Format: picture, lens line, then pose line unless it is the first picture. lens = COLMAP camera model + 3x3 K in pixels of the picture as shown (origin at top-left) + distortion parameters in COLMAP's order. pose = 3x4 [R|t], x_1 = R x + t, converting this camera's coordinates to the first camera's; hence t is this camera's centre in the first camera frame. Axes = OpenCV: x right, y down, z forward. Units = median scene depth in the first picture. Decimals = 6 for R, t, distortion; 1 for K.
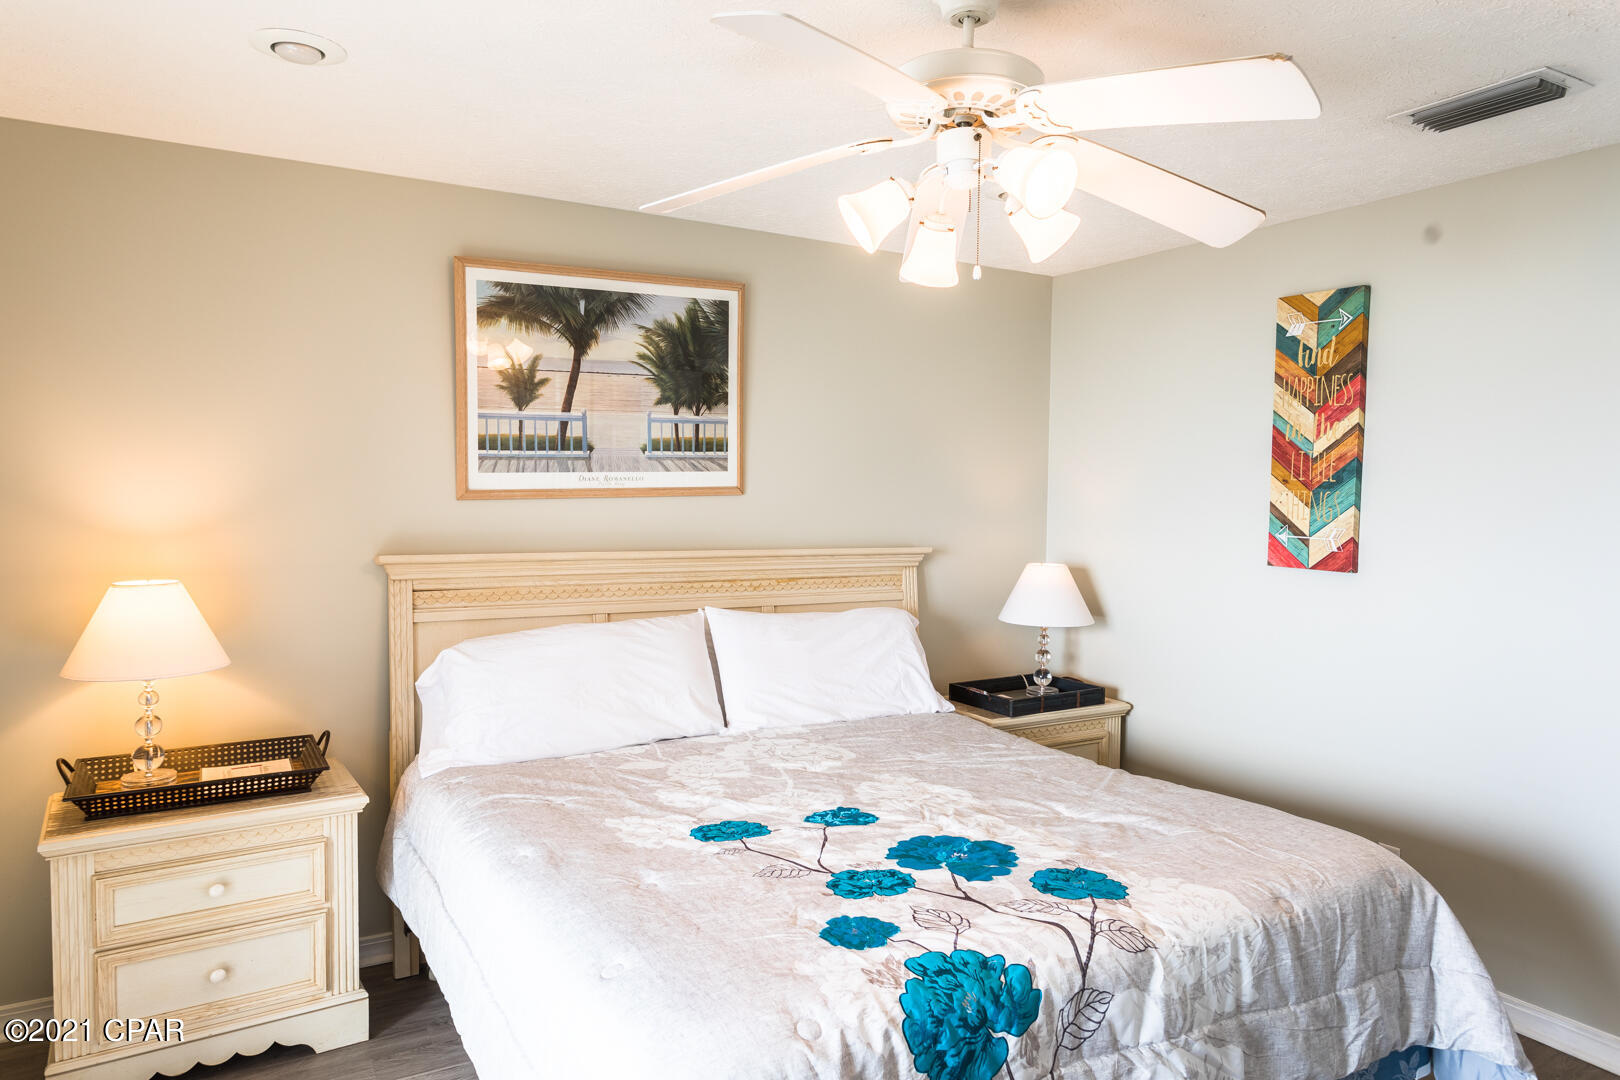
lens RADIAL K [[1059.7, 0, 810.0], [0, 1059.7, 540.0], [0, 0, 1]] dist [-0.001182, 0.000292]
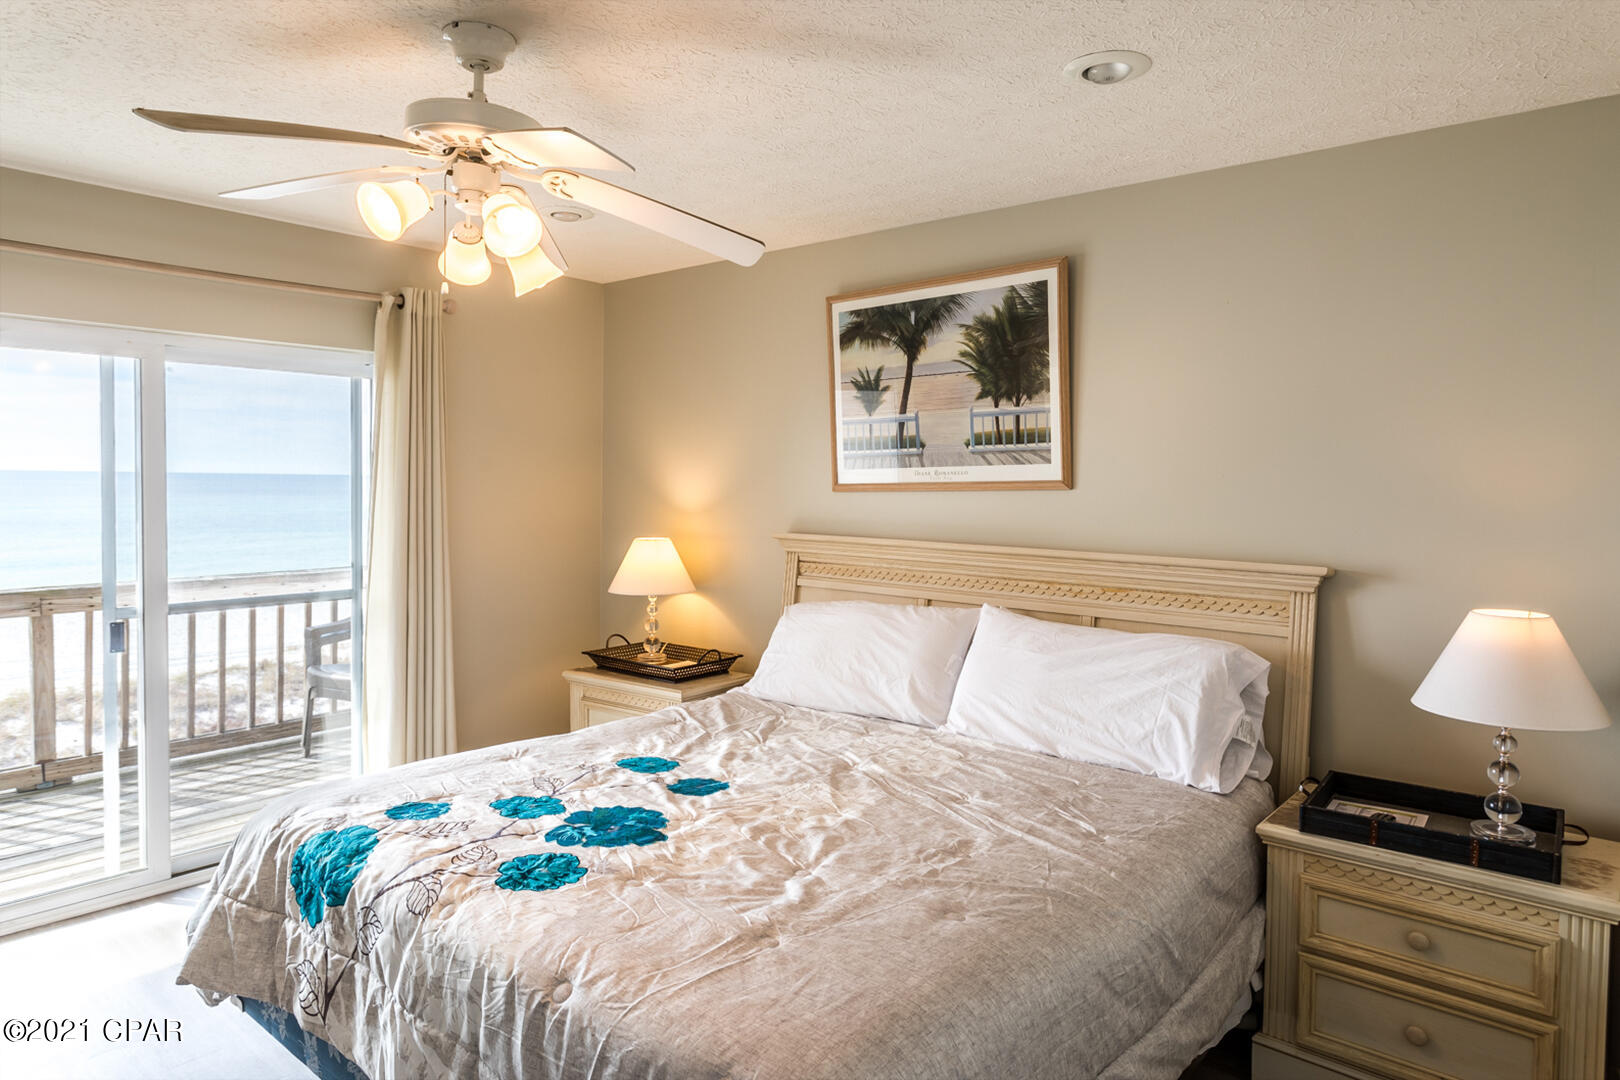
lens RADIAL K [[1013.5, 0, 809.9], [0, 1013.5, 523.4], [0, 0, 1]] dist [-0.000008, 0.000104]
pose [[0.325546, 0.030886, -0.945021, 0.725928], [-0.054844, 0.998400, 0.013738, -0.014513], [0.943934, 0.047357, 0.326720, 0.545234]]
